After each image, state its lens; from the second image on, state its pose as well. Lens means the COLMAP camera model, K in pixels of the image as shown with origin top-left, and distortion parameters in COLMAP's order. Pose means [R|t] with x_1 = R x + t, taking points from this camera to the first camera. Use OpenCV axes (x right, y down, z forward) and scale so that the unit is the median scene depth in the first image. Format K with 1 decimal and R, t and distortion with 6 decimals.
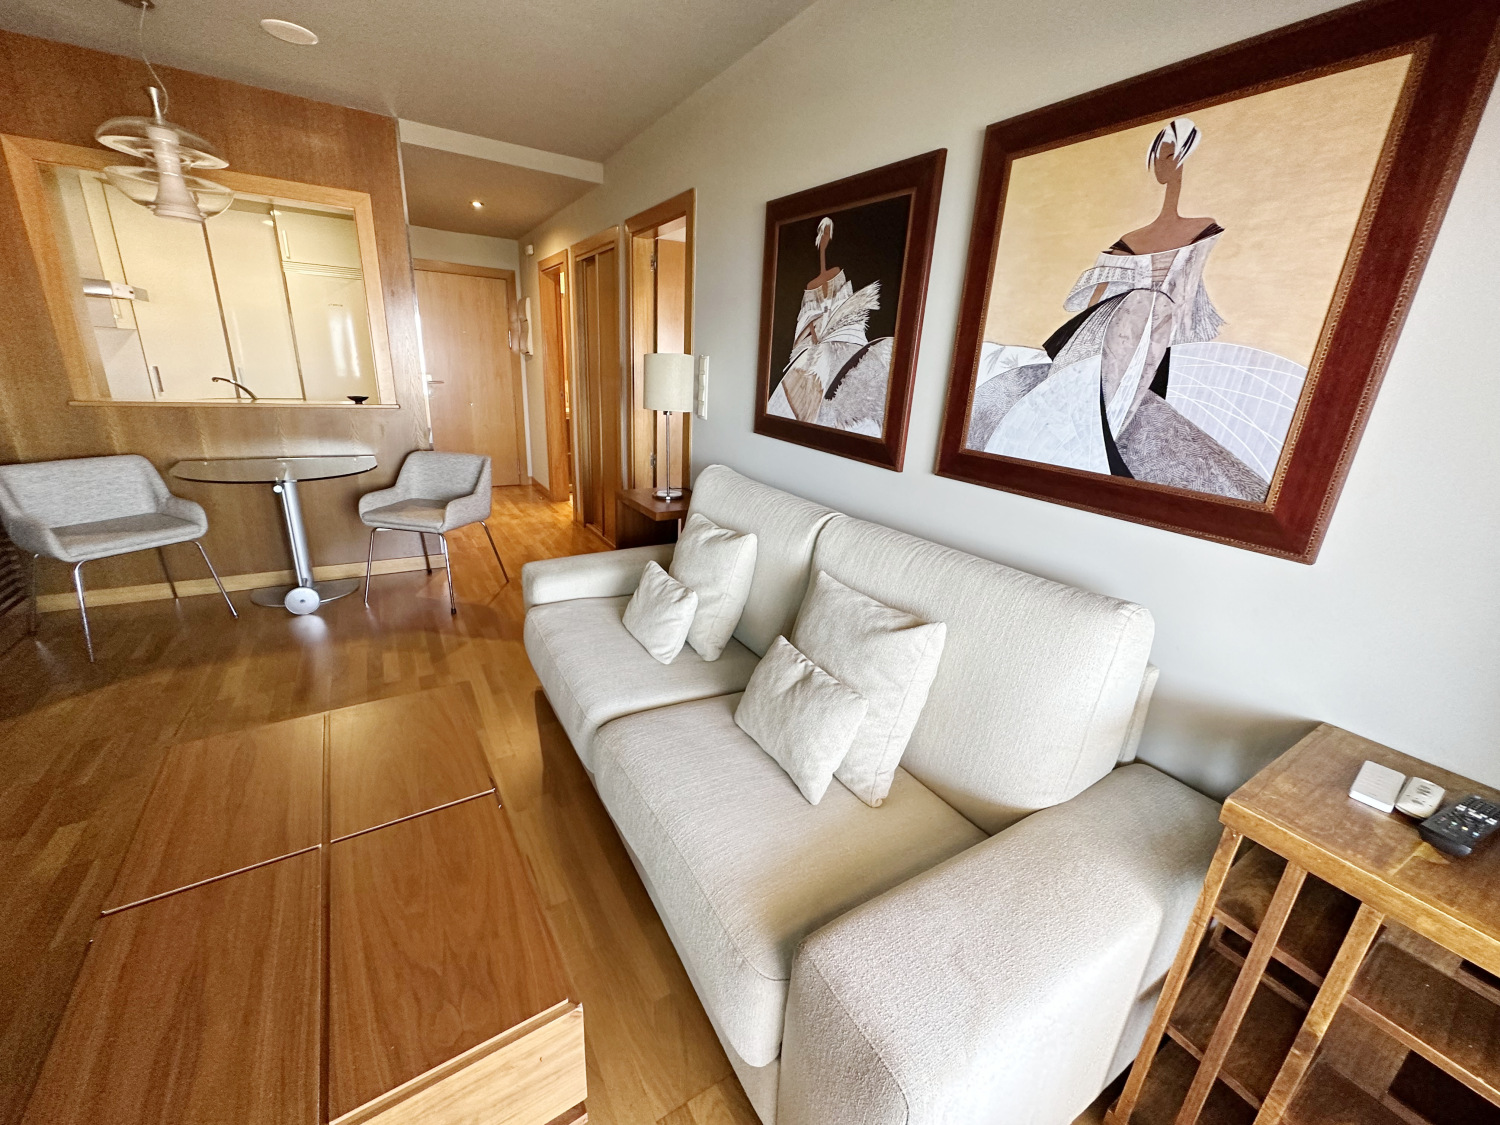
lens RADIAL K [[596.1, 0, 746.3], [0, 596.1, 560.1], [0, 0, 1]] dist [-0.002532, 0.000612]
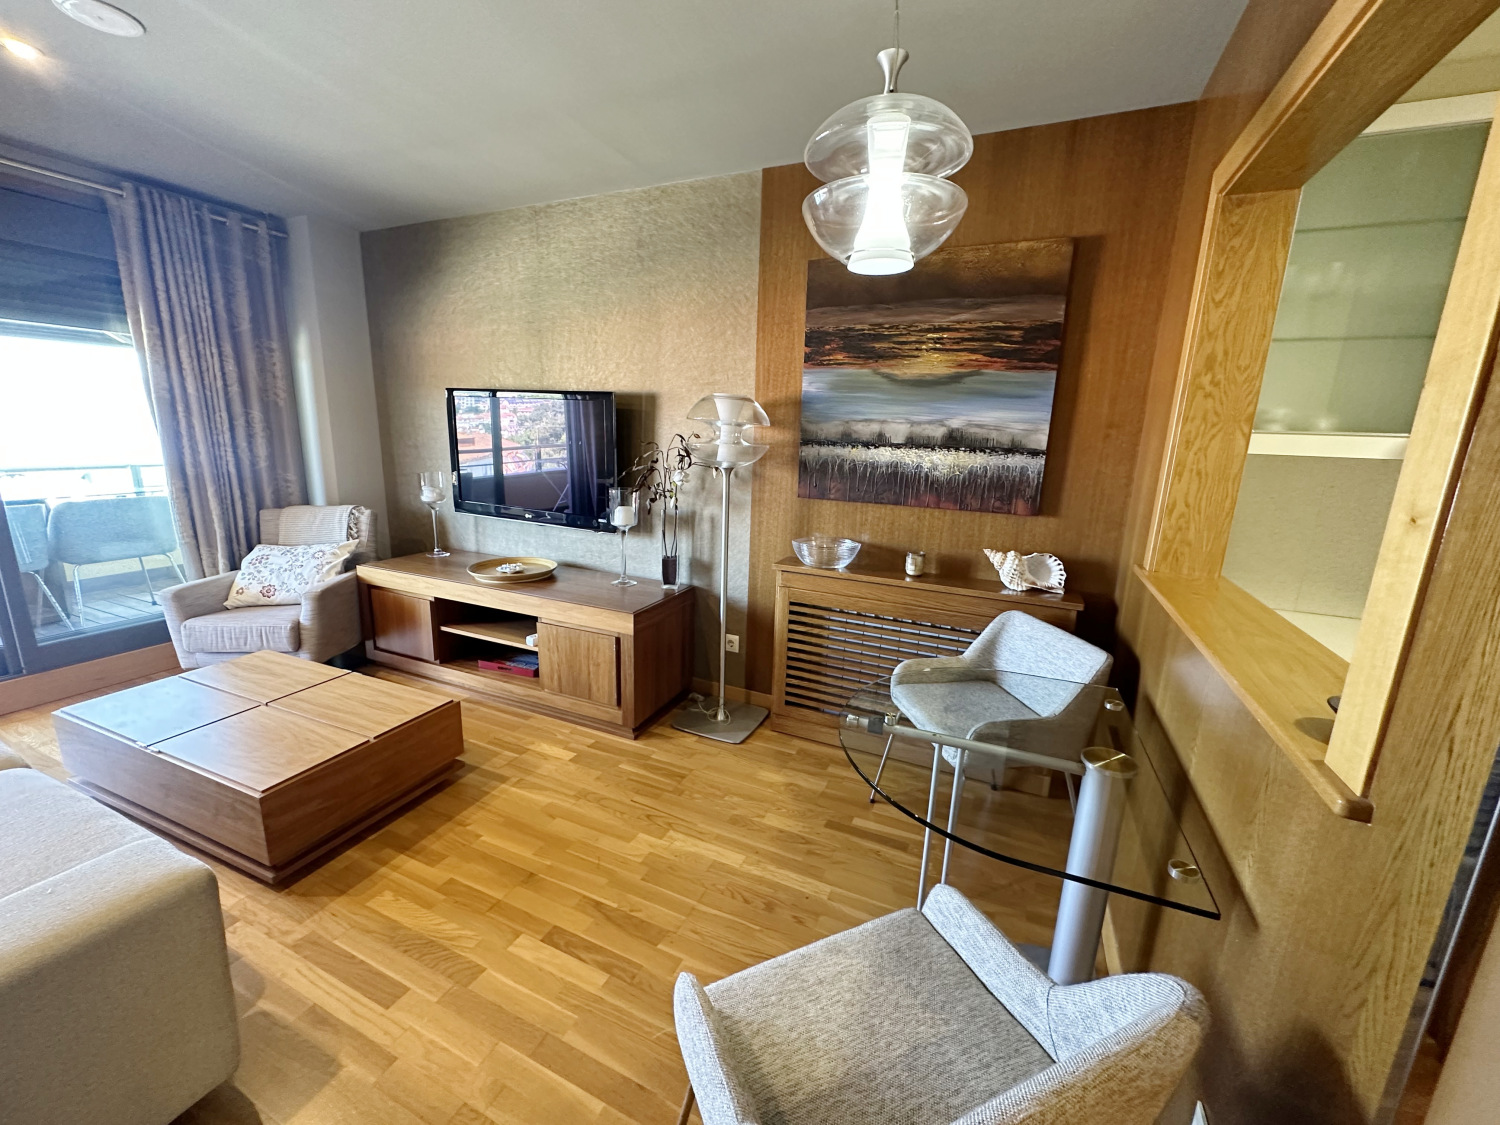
lens RADIAL K [[596.1, 0, 747.9], [0, 596.1, 561.1], [0, 0, 1]] dist [-0.002532, 0.000612]
pose [[-0.827143, 0.045165, -0.560173, -0.546487], [-0.243338, 0.869699, 0.429430, -0.597716], [0.506578, 0.491512, -0.708375, 1.656507]]
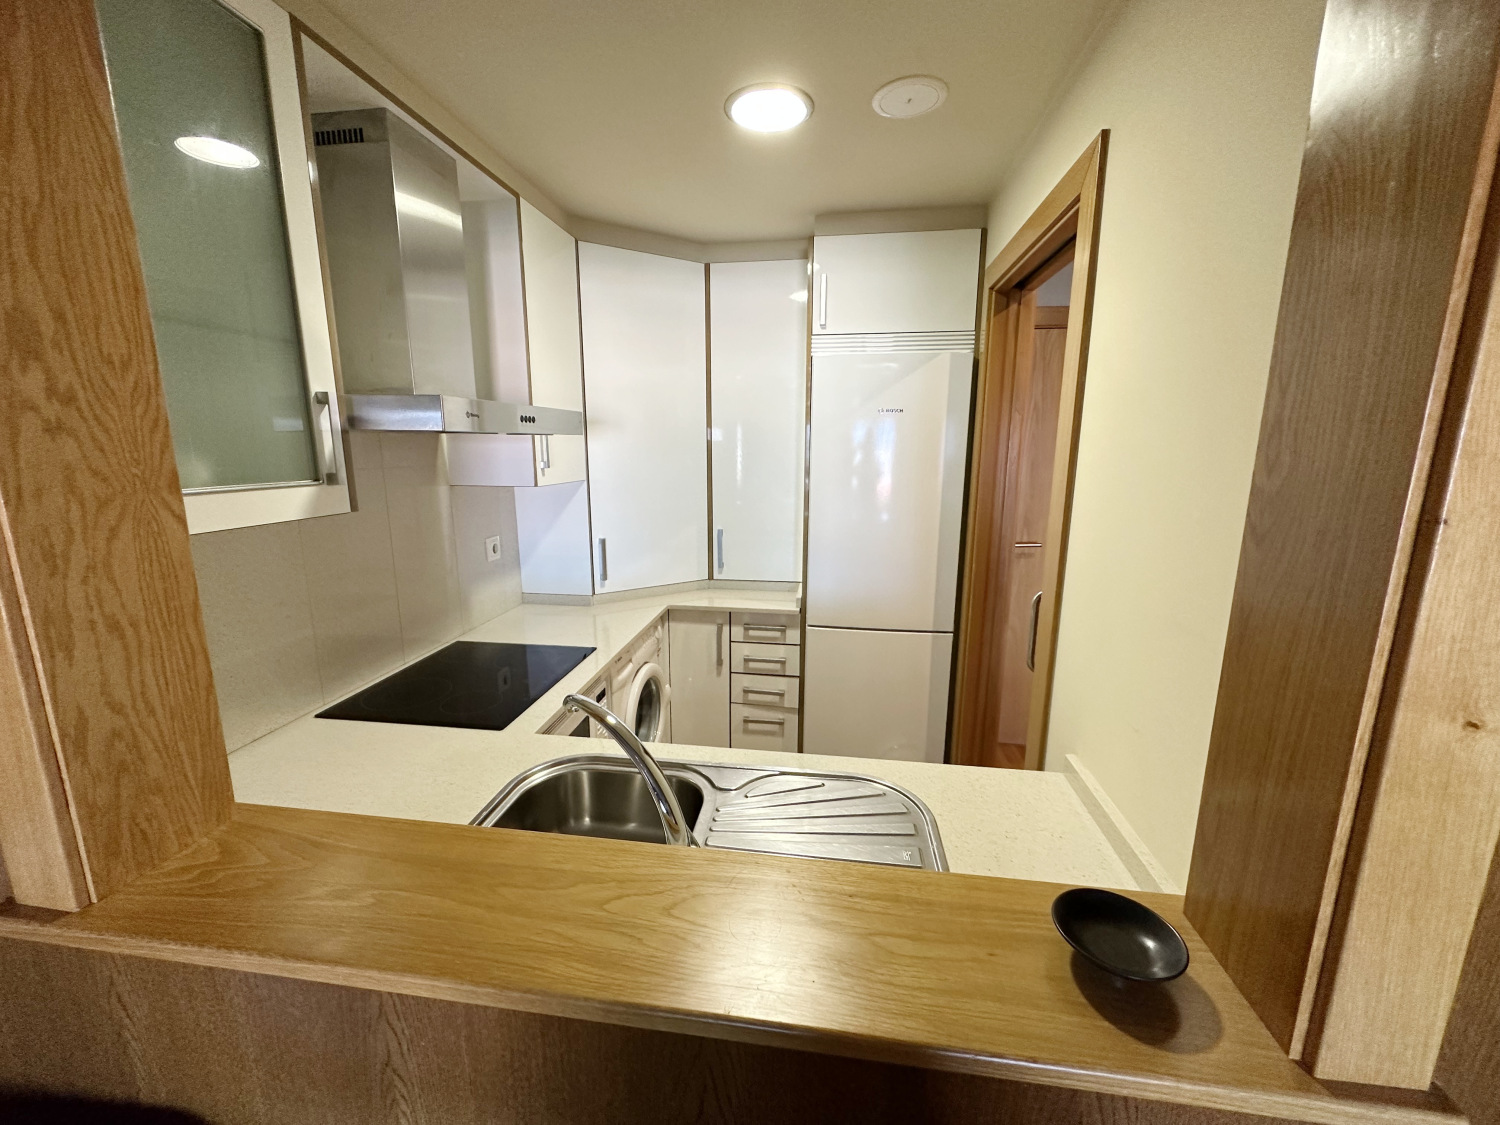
lens RADIAL K [[596.1, 0, 752.9], [0, 596.1, 560.3], [0, 0, 1]] dist [-0.002532, 0.000612]
pose [[0.771310, 0.074598, -0.632073, -1.040454], [-0.164151, 0.982825, -0.084318, -0.567271], [0.614927, 0.168791, 0.770308, 1.305427]]
